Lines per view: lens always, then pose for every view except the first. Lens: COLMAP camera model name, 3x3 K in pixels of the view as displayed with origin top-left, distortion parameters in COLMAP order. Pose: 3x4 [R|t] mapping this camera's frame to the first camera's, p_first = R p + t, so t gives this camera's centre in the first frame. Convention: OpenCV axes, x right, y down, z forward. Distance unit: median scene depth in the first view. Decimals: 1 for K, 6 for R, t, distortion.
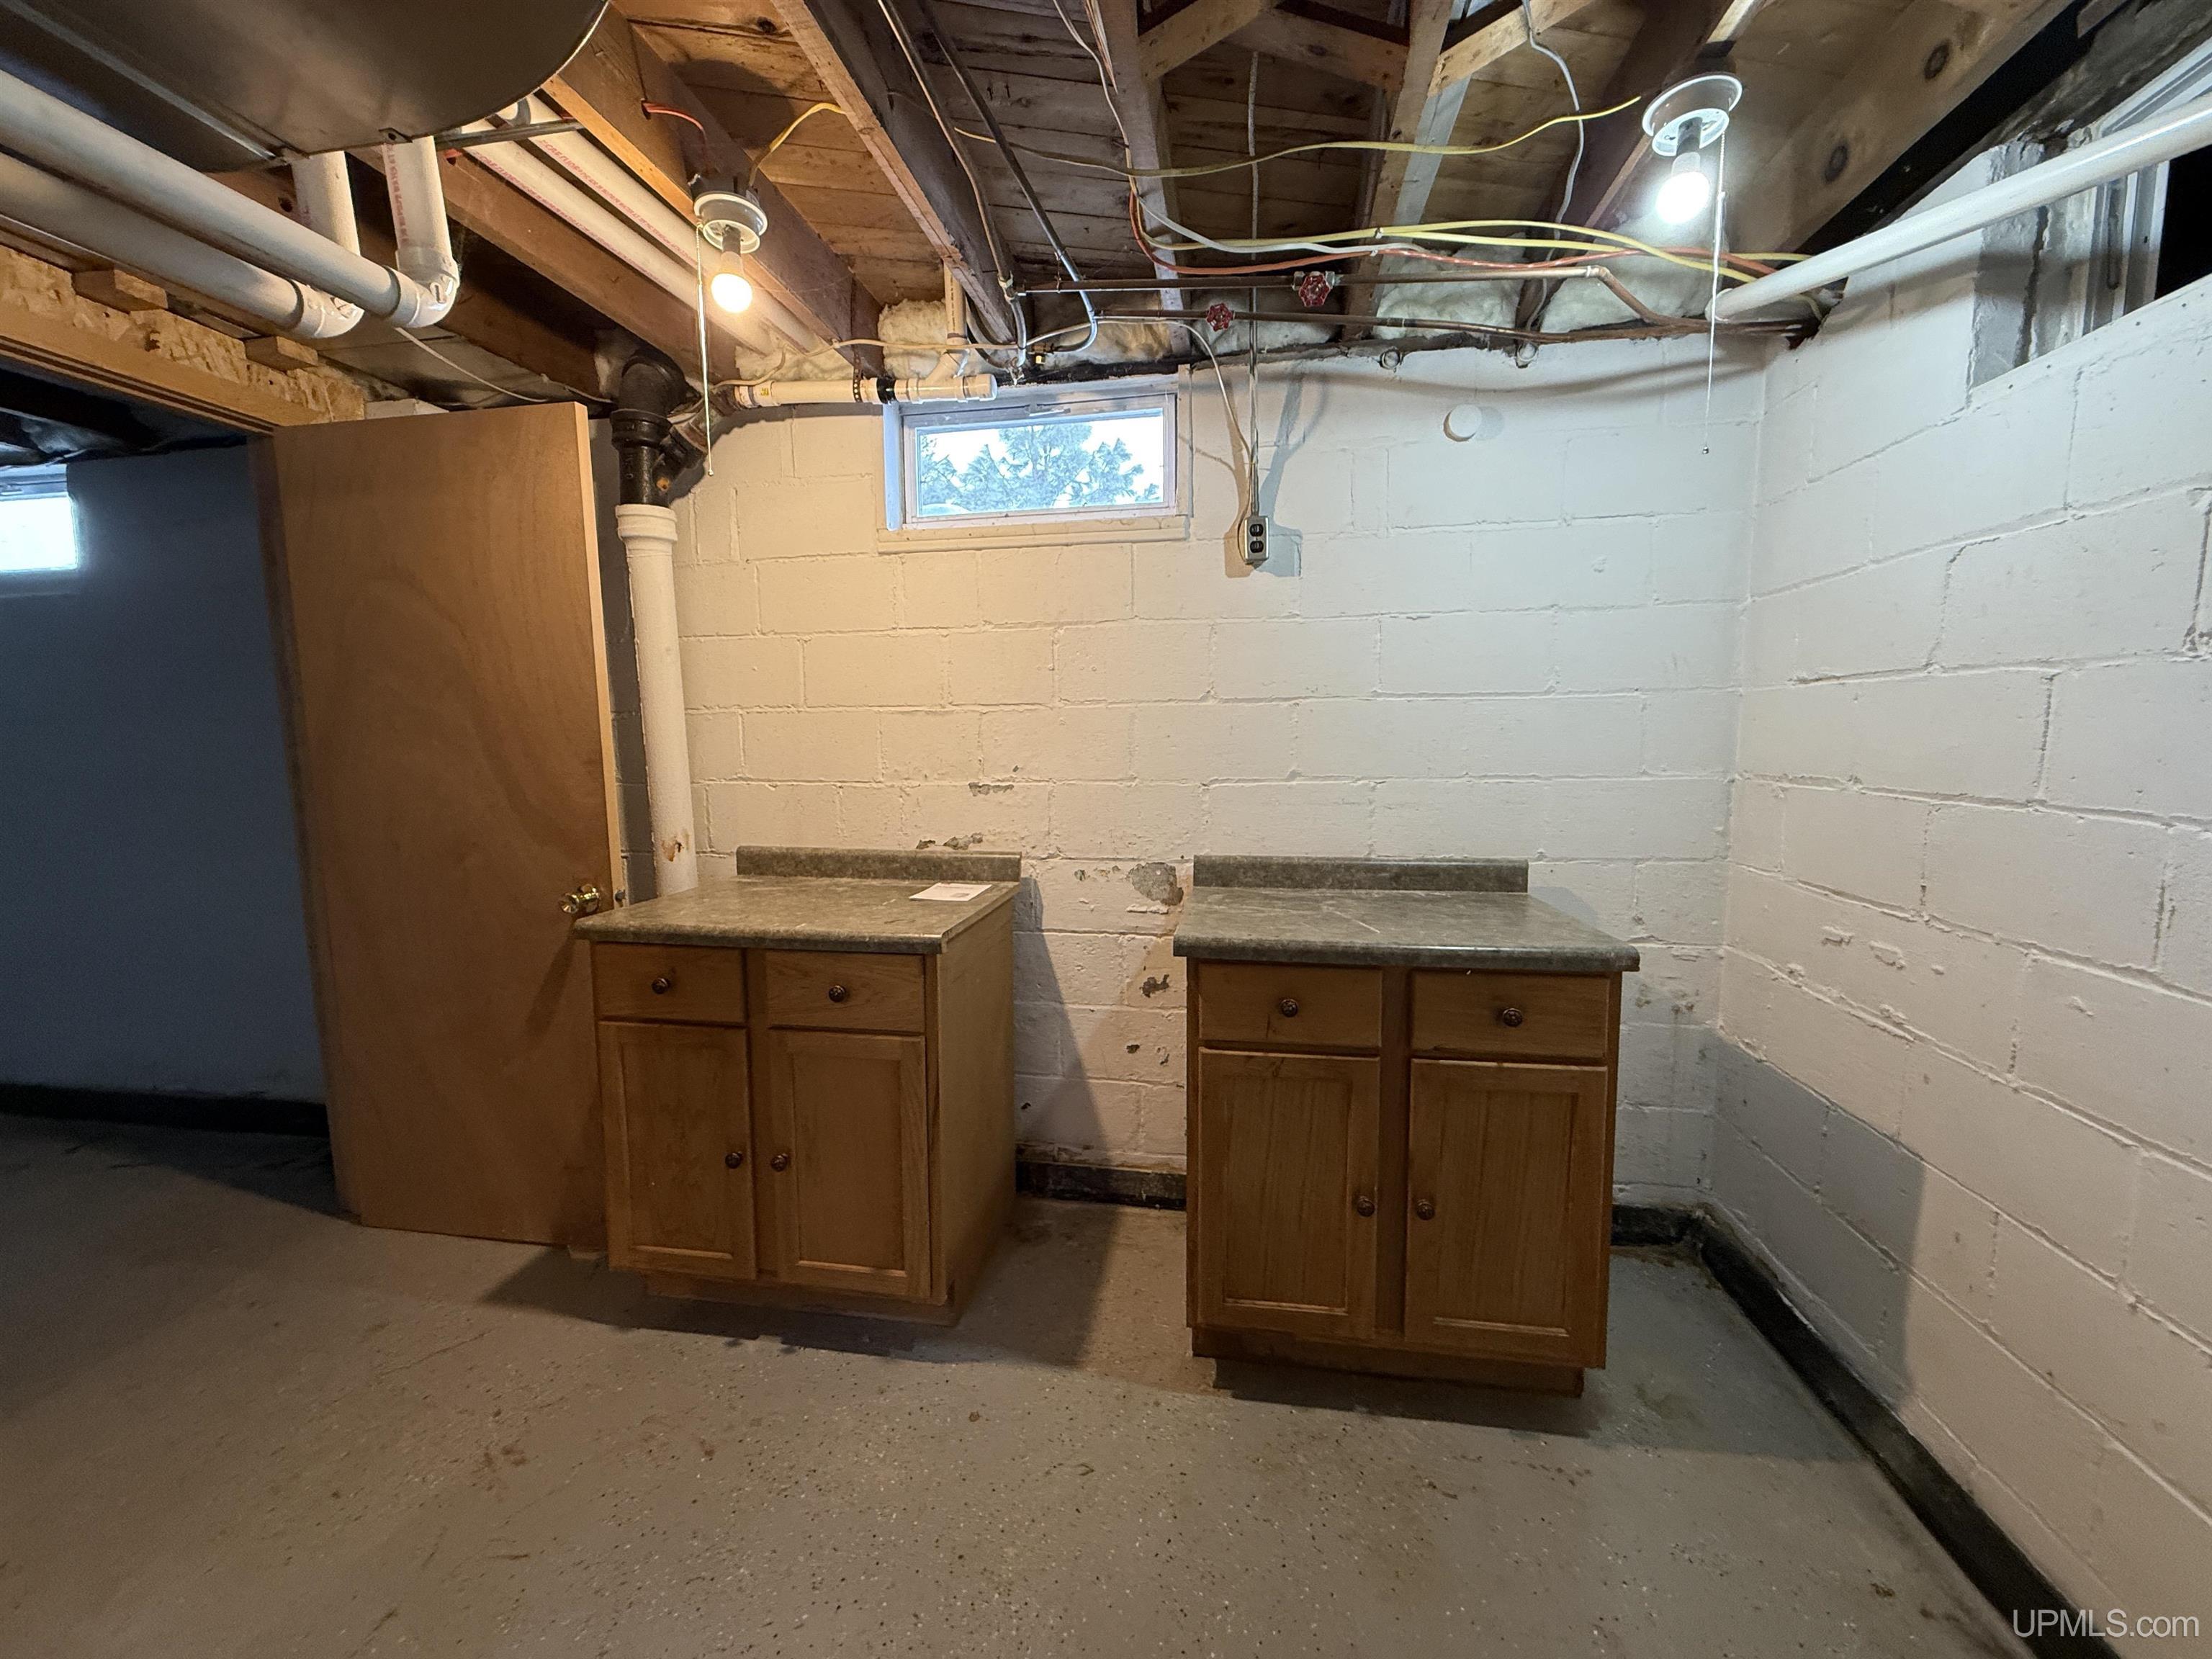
lens RADIAL K [[875.3, 0, 1109.5], [0, 875.3, 827.4], [0, 0, 1]] dist [-0.001053, 0.000546]
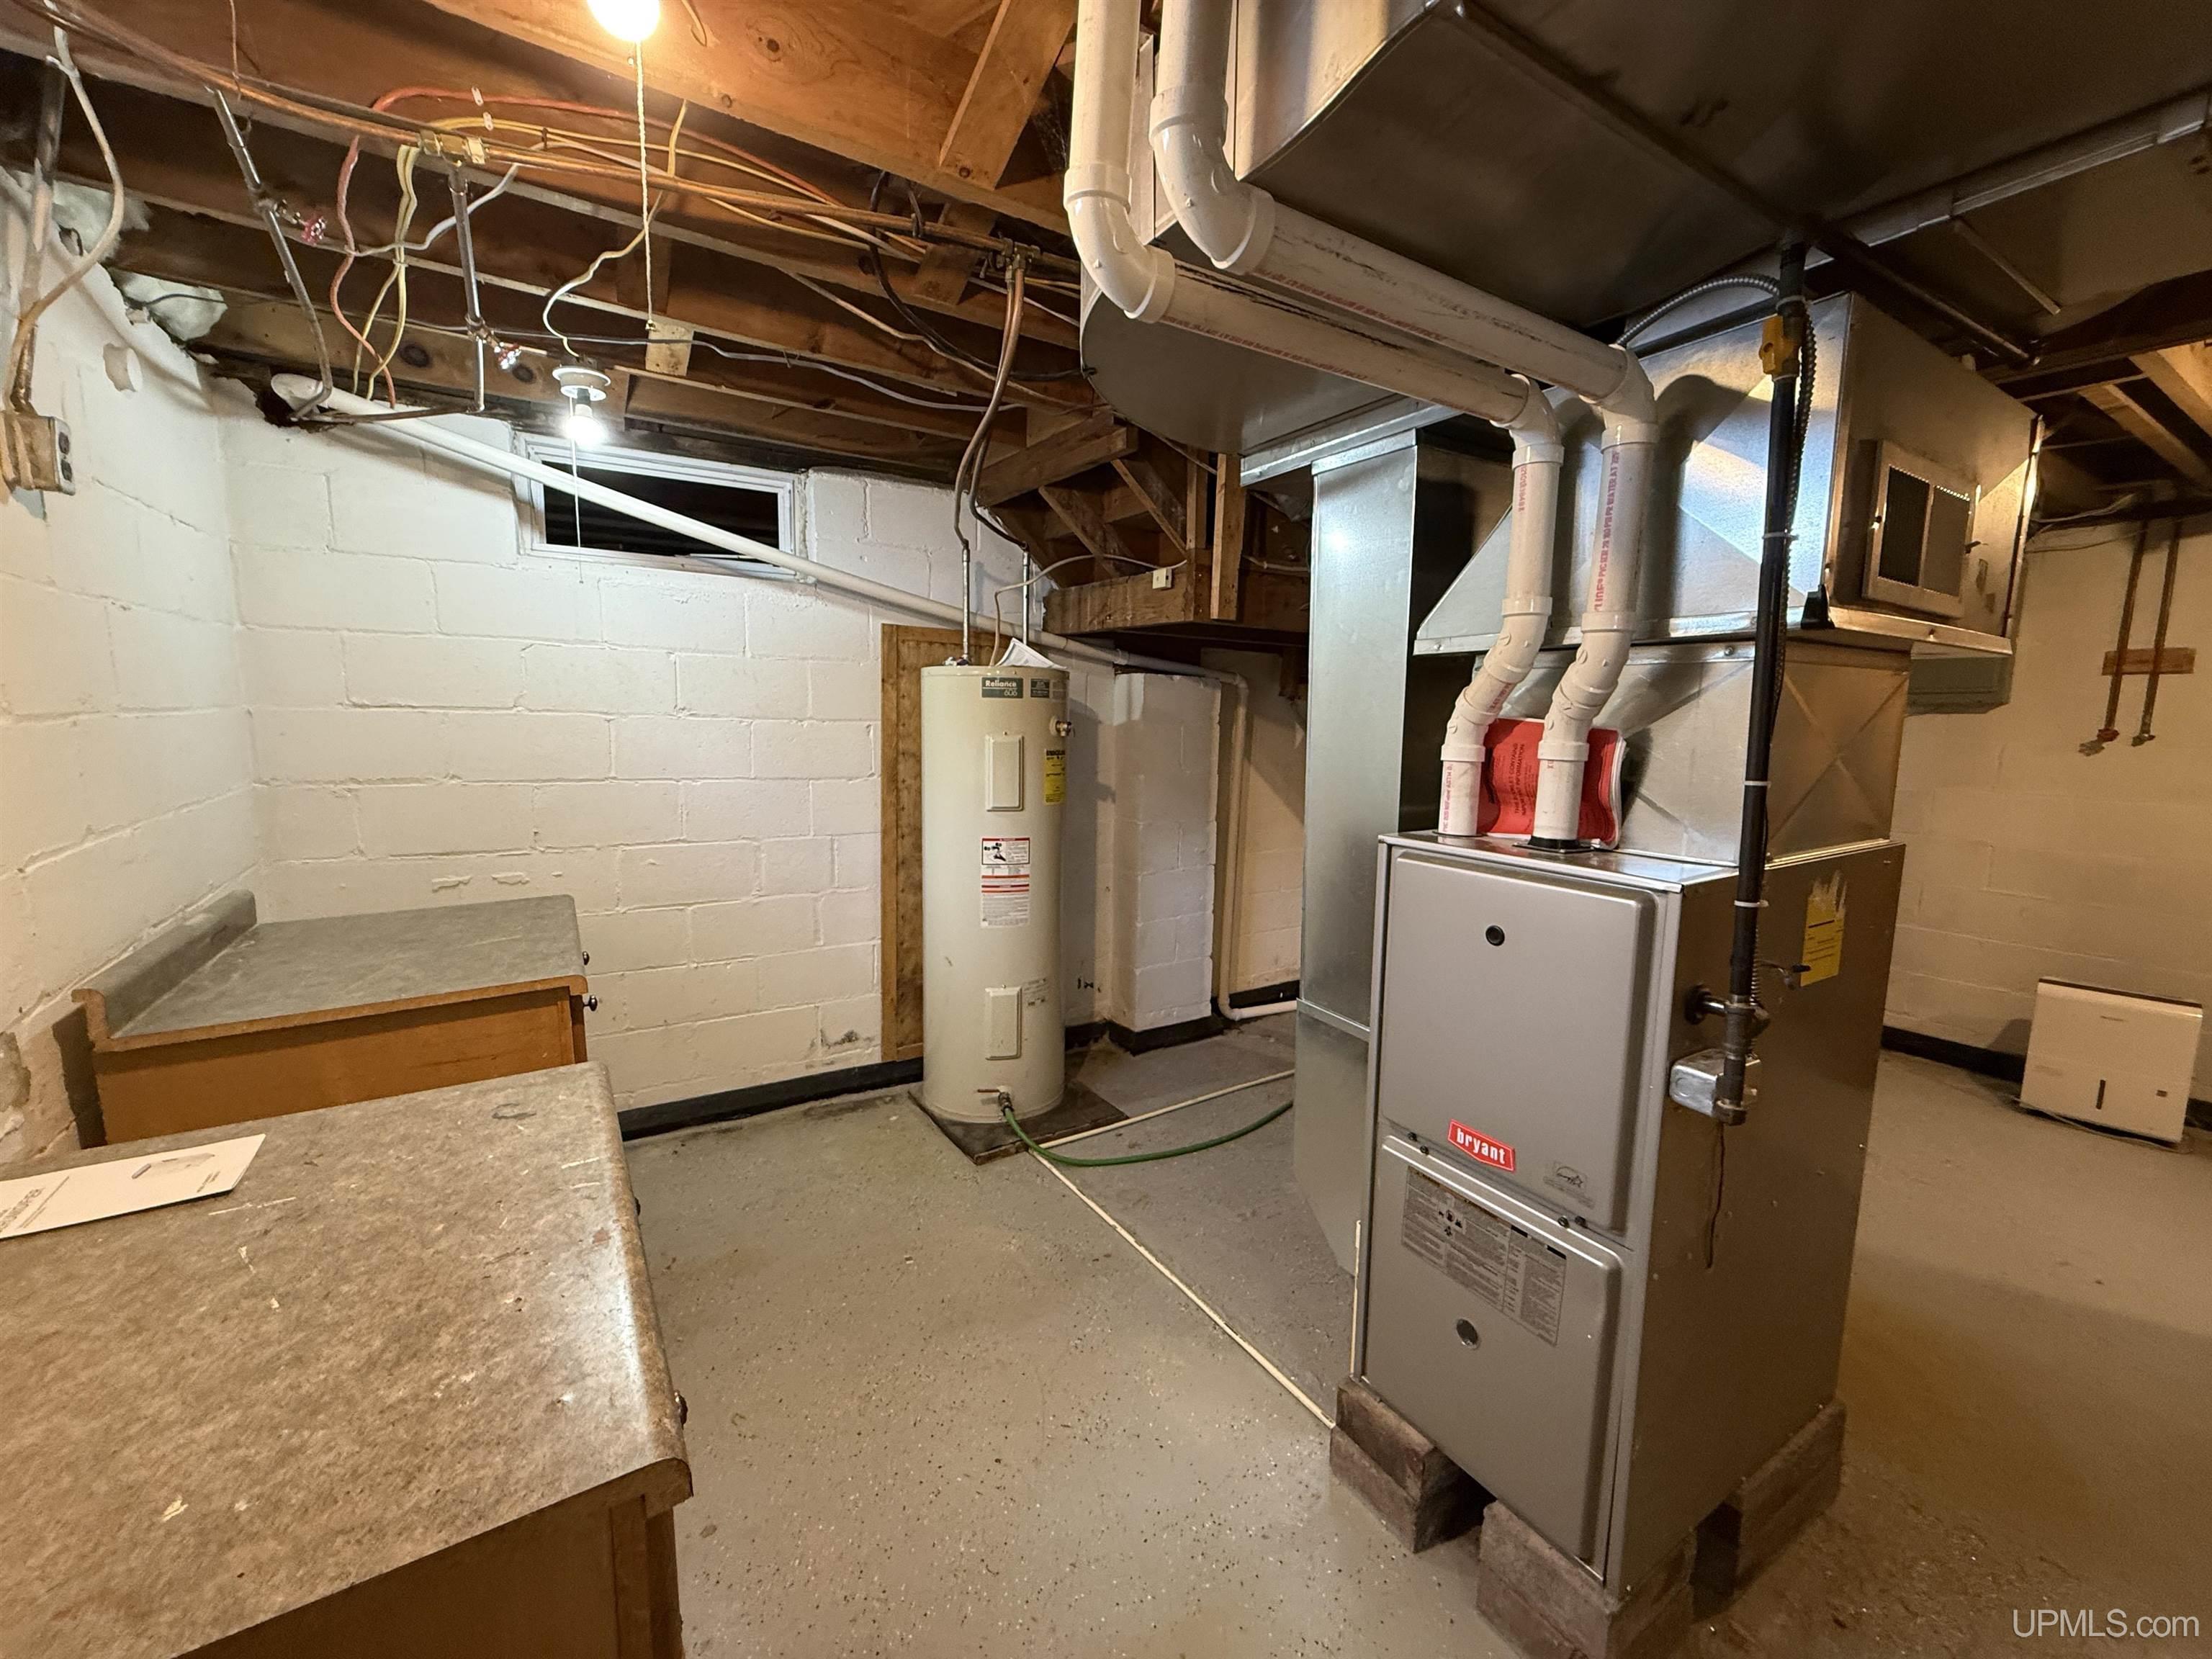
lens RADIAL K [[875.3, 0, 1103.6], [0, 875.3, 828.3], [0, 0, 1]] dist [-0.001053, 0.000546]
pose [[-0.663883, -0.104444, 0.740507, -1.025025], [0.061316, 0.979263, 0.193090, -0.190018], [-0.745319, 0.173594, -0.643712, 1.151480]]
